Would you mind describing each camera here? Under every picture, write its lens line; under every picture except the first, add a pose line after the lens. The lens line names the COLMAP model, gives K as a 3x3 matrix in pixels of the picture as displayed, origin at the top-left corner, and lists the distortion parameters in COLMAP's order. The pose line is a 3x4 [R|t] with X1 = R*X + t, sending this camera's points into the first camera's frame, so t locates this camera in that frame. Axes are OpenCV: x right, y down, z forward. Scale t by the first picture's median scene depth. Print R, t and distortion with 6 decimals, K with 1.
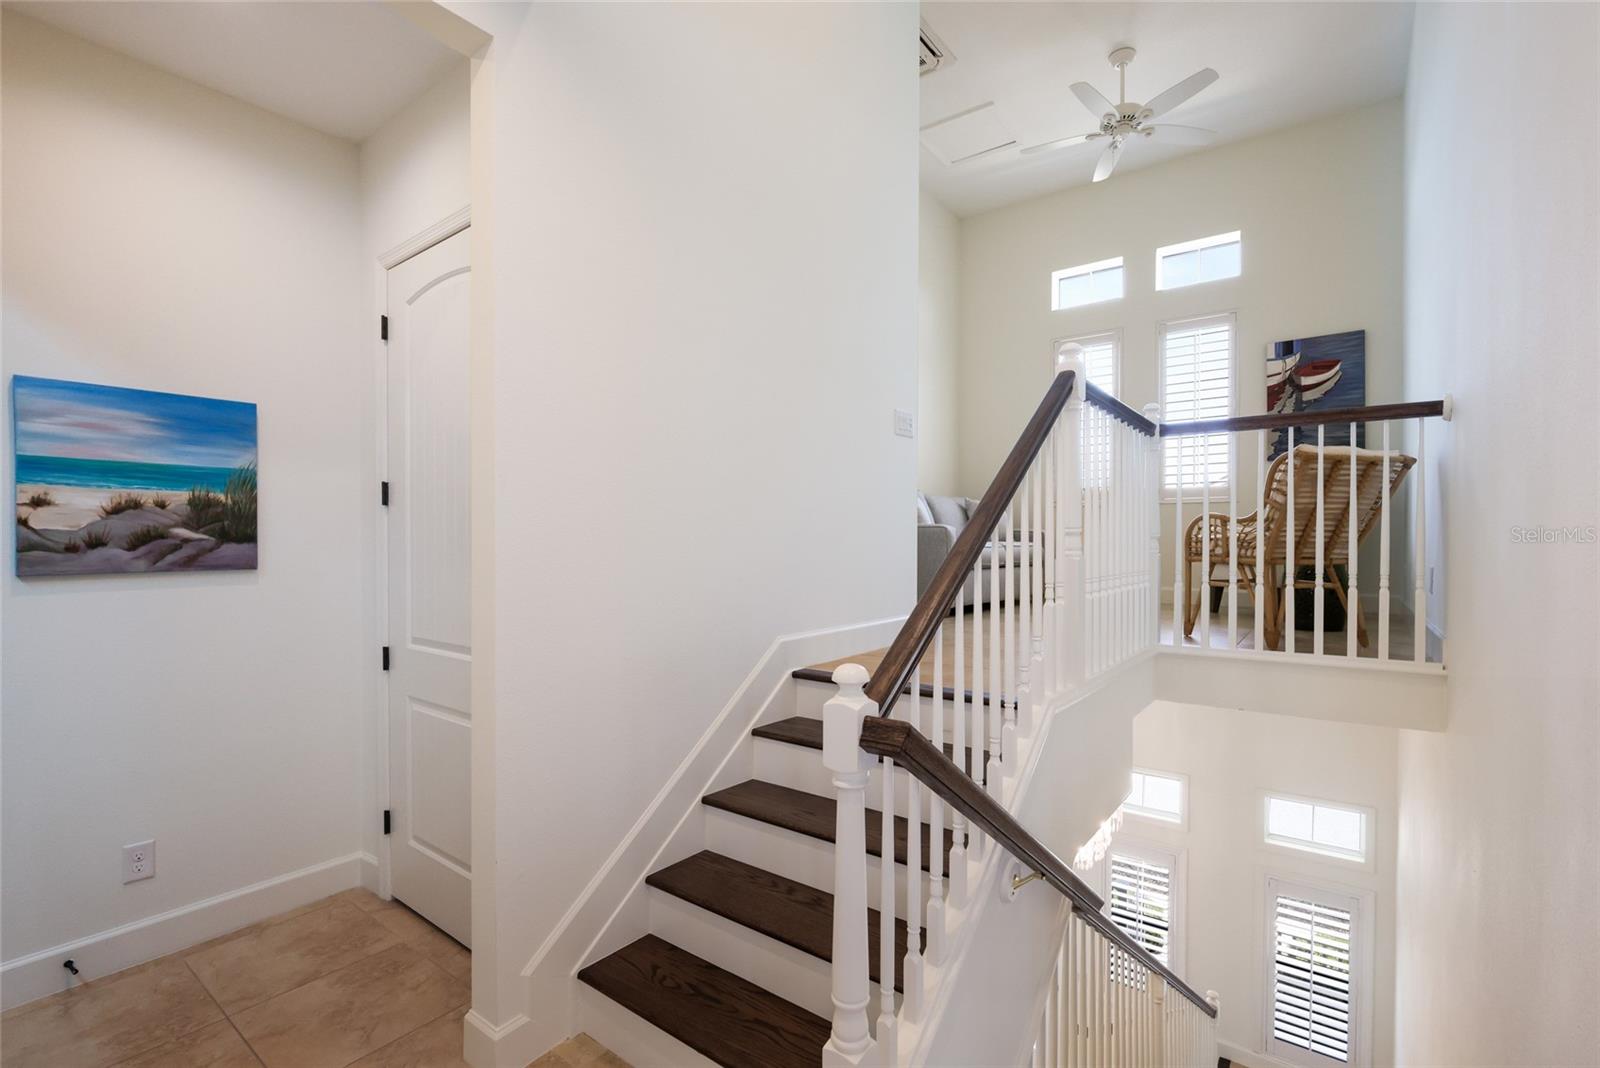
lens RADIAL K [[726.7, 0, 808.6], [0, 726.7, 545.8], [0, 0, 1]] dist [-0.005285, 0.000328]
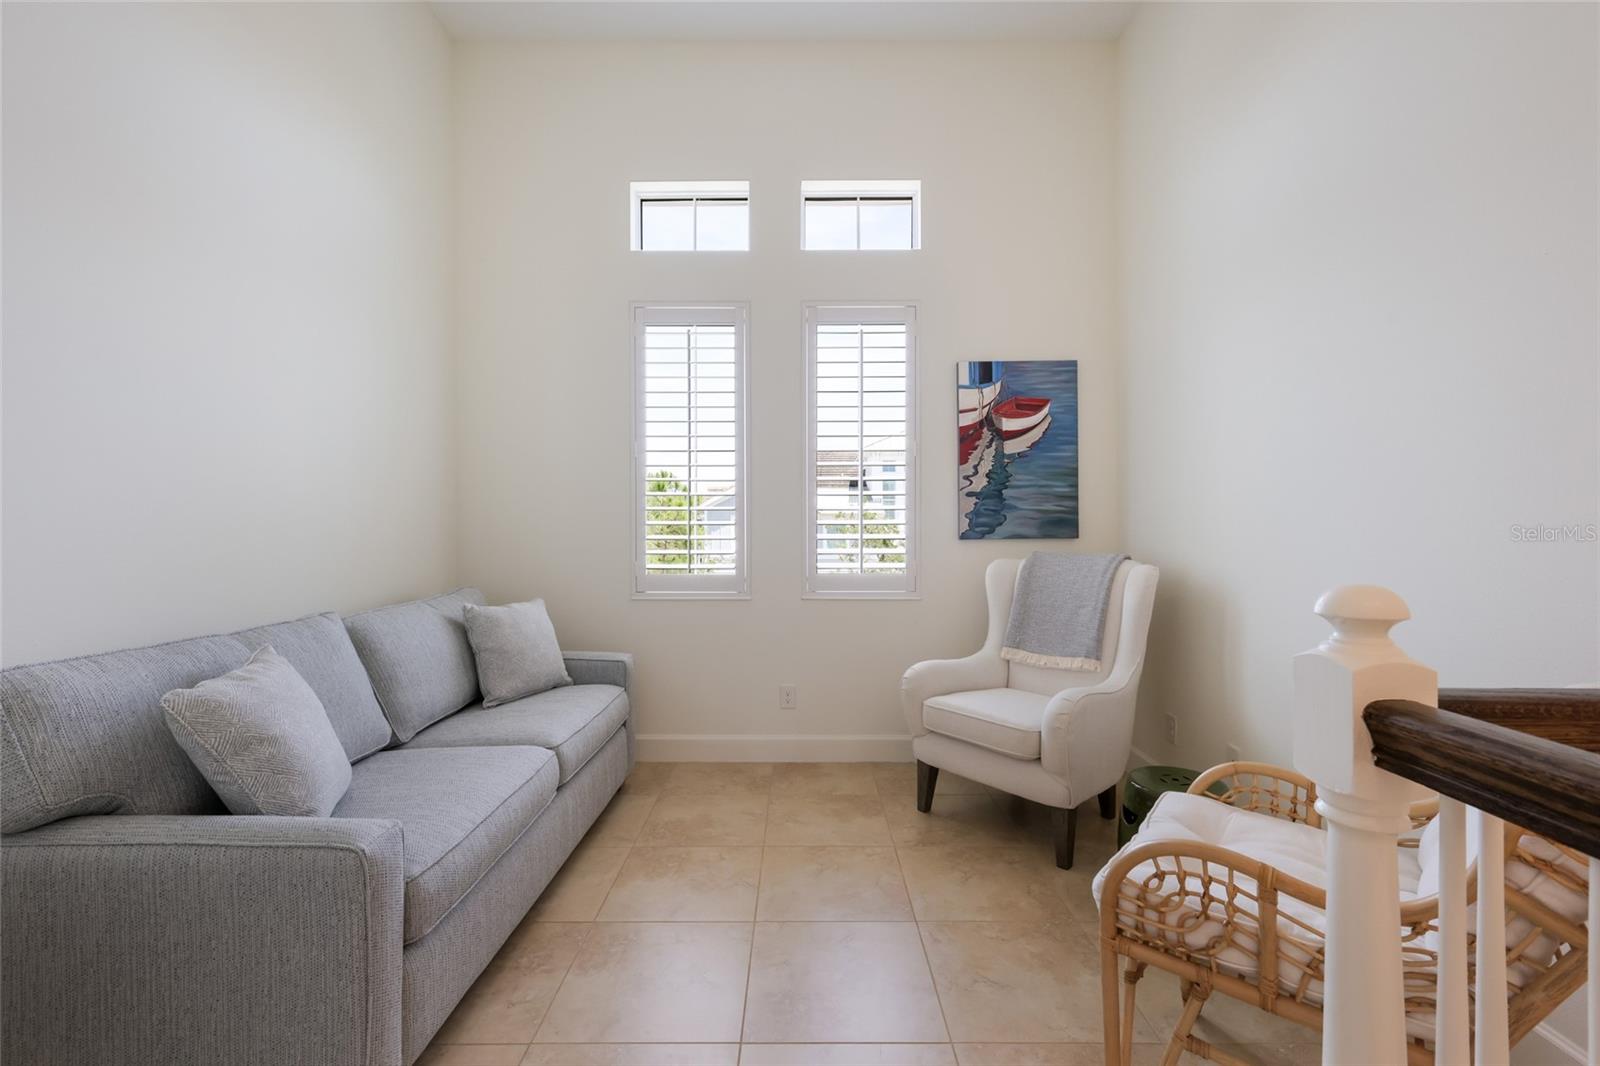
lens RADIAL K [[692.4, 0, 799.9], [0, 692.4, 523.6], [0, 0, 1]] dist [0.010352, 0.000553]
pose [[0.802691, -0.006040, 0.596364, 0.150122], [0.005373, 0.999981, 0.002896, -0.142886], [-0.596370, 0.000879, 0.802709, 0.617656]]
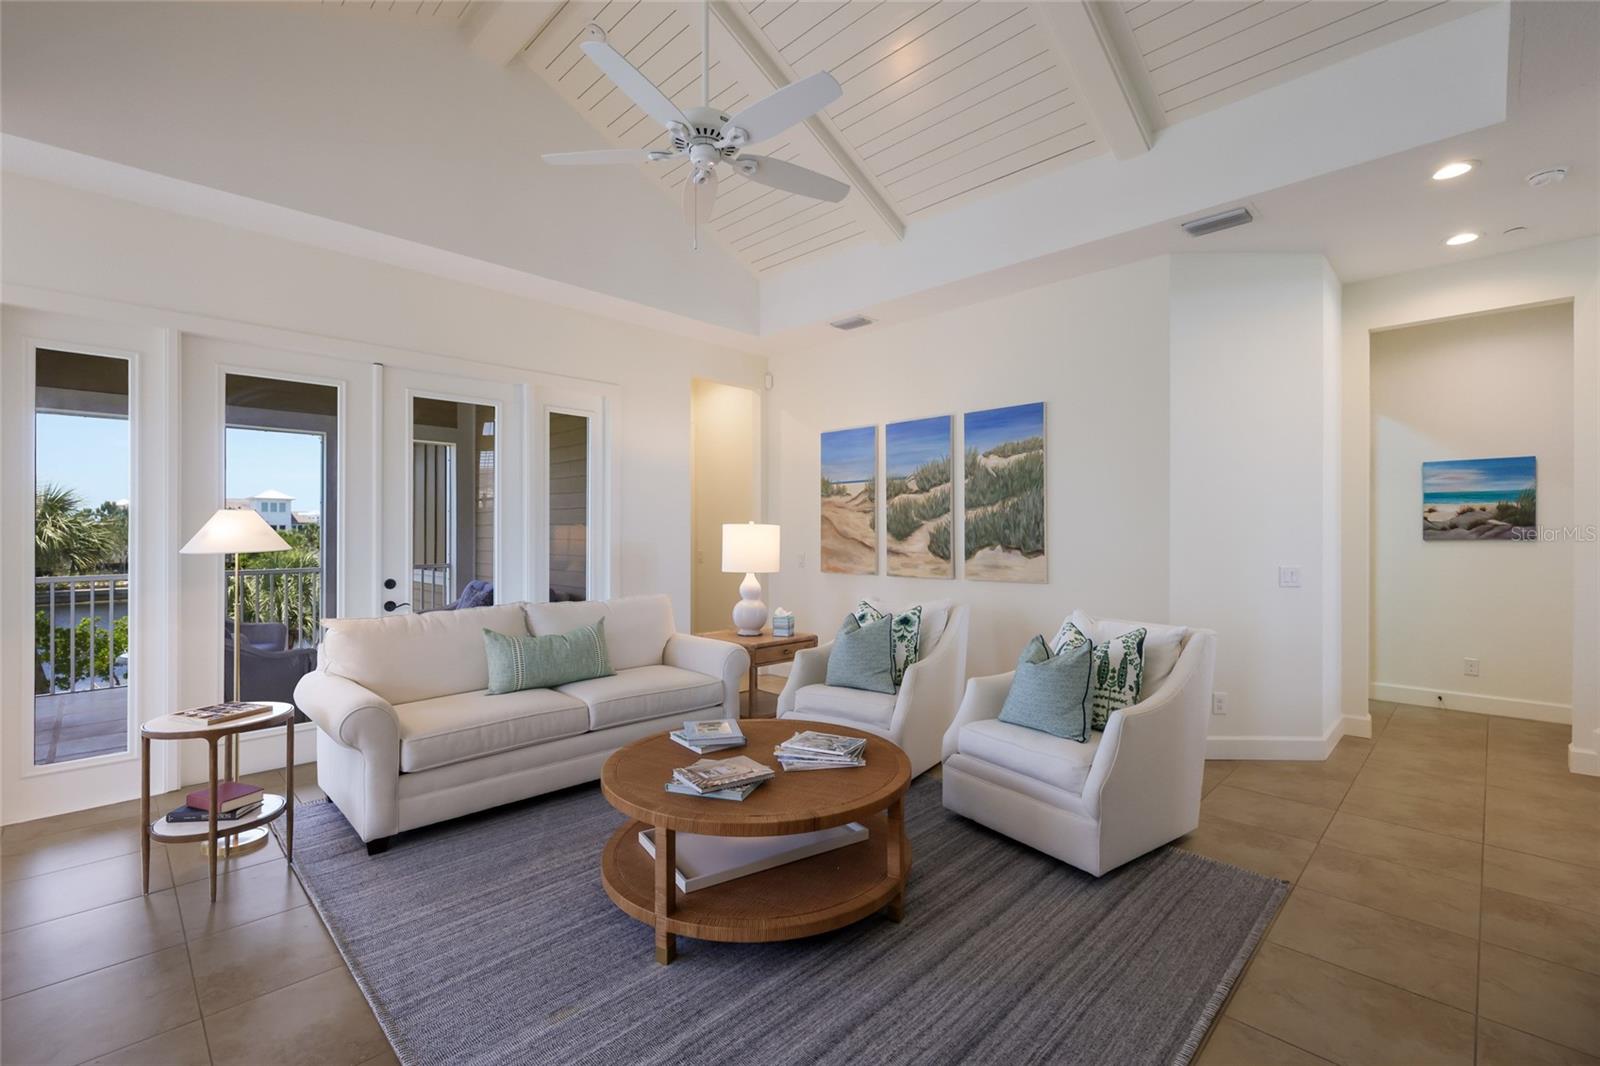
lens RADIAL K [[692.4, 0, 796.5], [0, 692.4, 538.0], [0, 0, 1]] dist [0.010352, 0.000553]
pose [[-0.137828, 0.010890, -0.990396, 0.969357], [-0.004574, 0.999922, 0.011631, 0.010083], [0.990446, 0.006133, -0.137767, -0.504436]]
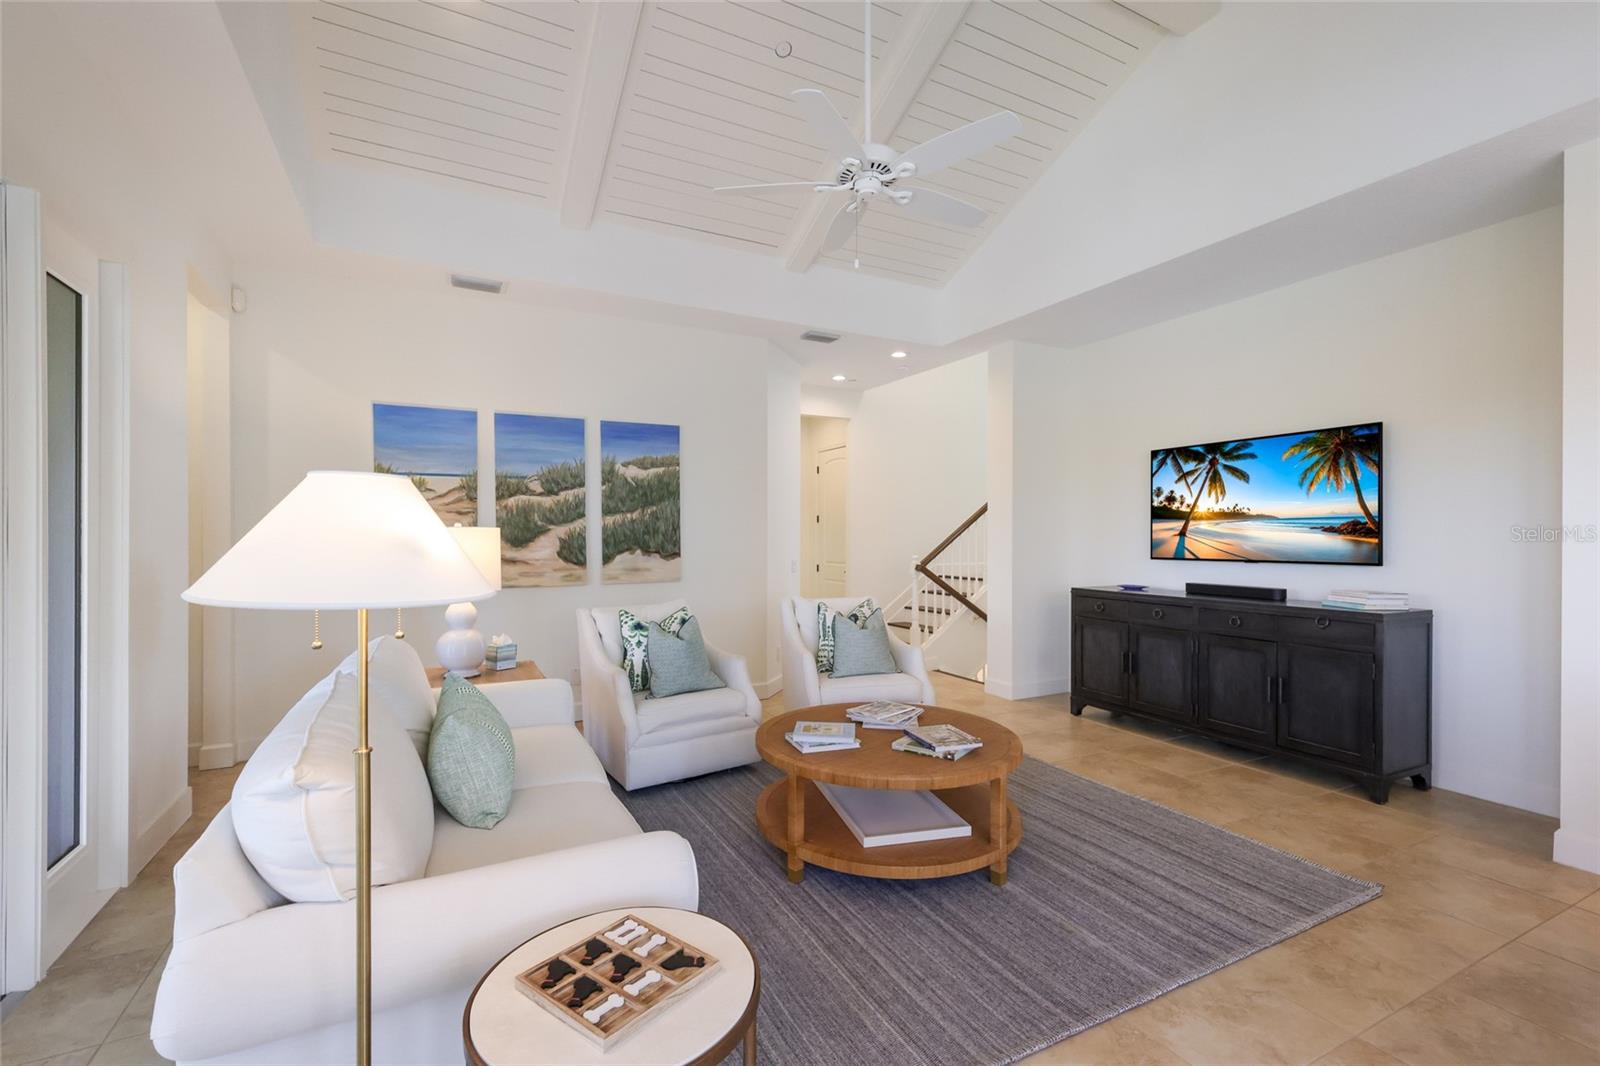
lens RADIAL K [[692.4, 0, 798.5], [0, 692.4, 545.9], [0, 0, 1]] dist [0.010352, 0.000553]
pose [[0.899916, 0.008393, -0.435983, 0.199833], [-0.003923, 0.999930, 0.011151, 0.014677], [0.436046, -0.008324, 0.899886, -2.149906]]
